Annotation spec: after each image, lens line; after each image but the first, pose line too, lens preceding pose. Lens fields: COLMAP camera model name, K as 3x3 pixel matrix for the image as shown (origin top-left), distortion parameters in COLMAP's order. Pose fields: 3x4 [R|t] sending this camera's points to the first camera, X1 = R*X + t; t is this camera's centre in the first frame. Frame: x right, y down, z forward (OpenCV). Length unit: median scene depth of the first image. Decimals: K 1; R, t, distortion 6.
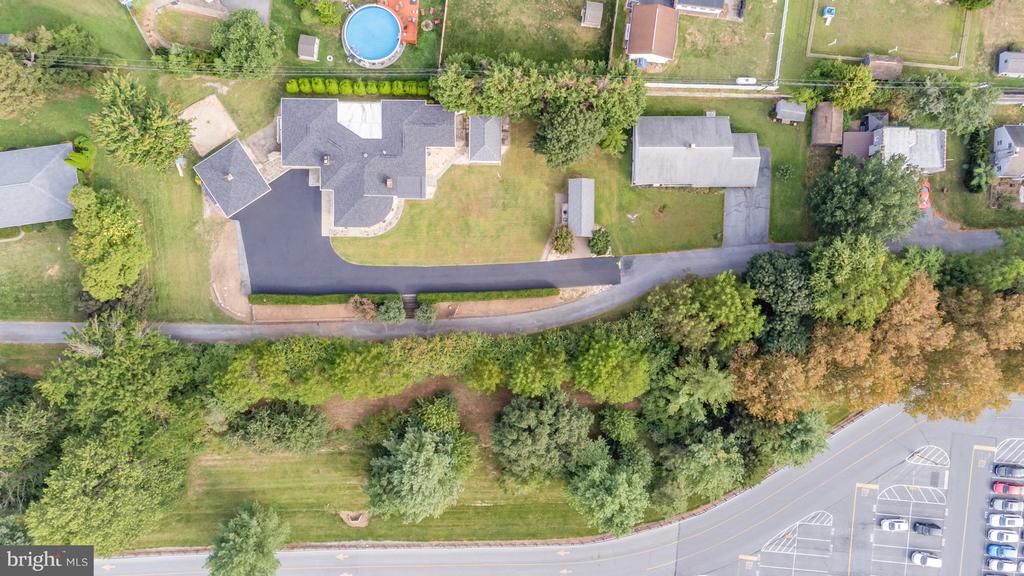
lens RADIAL K [[754.2, 0, 512.0], [0, 754.2, 288.0], [0, 0, 1]] dist [0.042107, -0.000335]
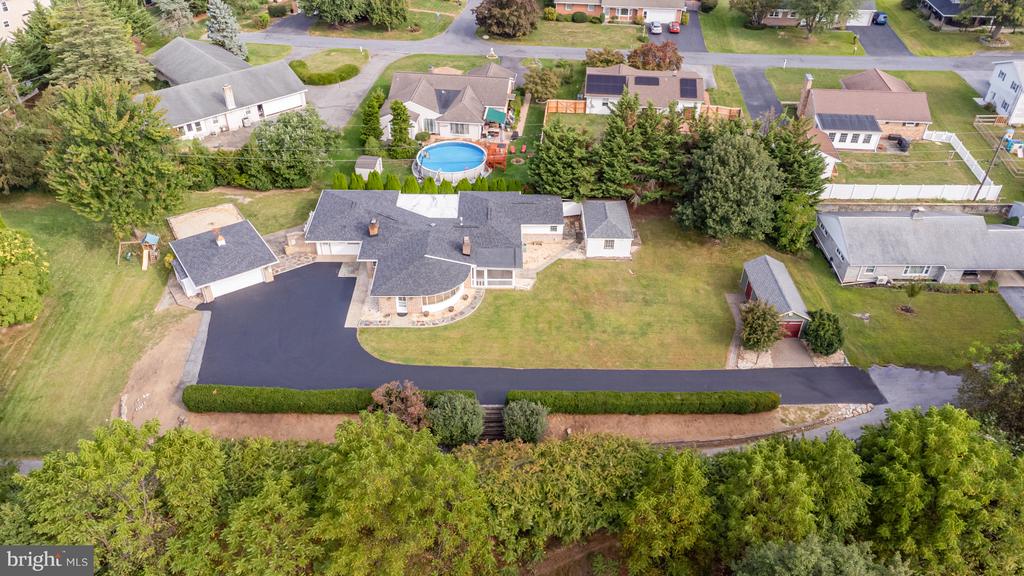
lens RADIAL K [[754.2, 0, 512.0], [0, 754.2, 288.0], [0, 0, 1]] dist [0.042107, -0.000335]
pose [[0.999470, -0.029853, -0.012989, -0.111942], [0.007740, 0.605433, -0.795859, 0.375773], [0.031623, 0.795336, 0.605343, 0.620808]]
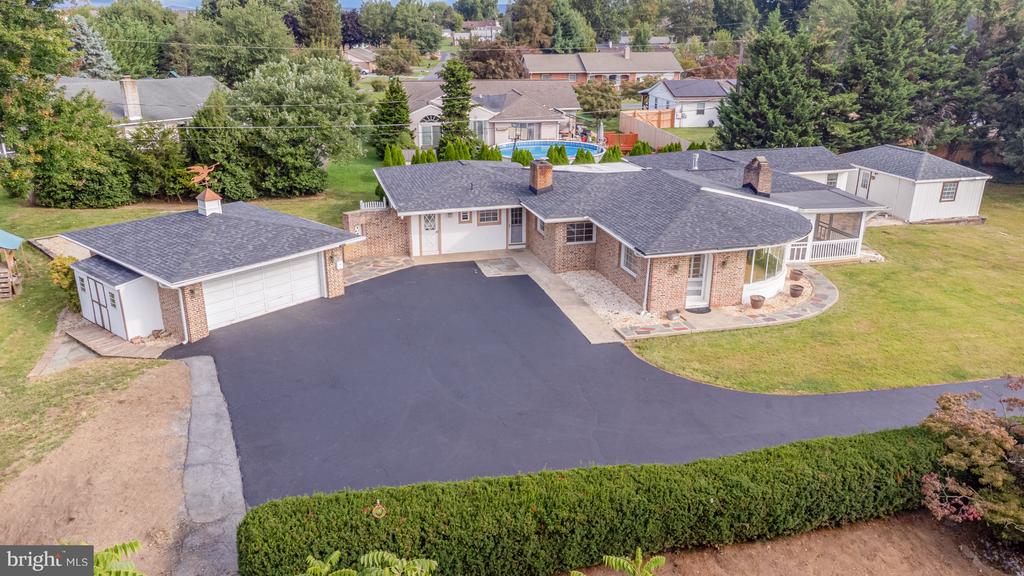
lens RADIAL K [[754.2, 0, 512.0], [0, 754.2, 288.0], [0, 0, 1]] dist [0.042107, -0.000335]
pose [[0.964748, -0.119982, 0.234233, -0.321556], [0.261354, 0.332309, -0.906237, 0.121028], [0.030894, 0.935508, 0.351952, 0.897463]]
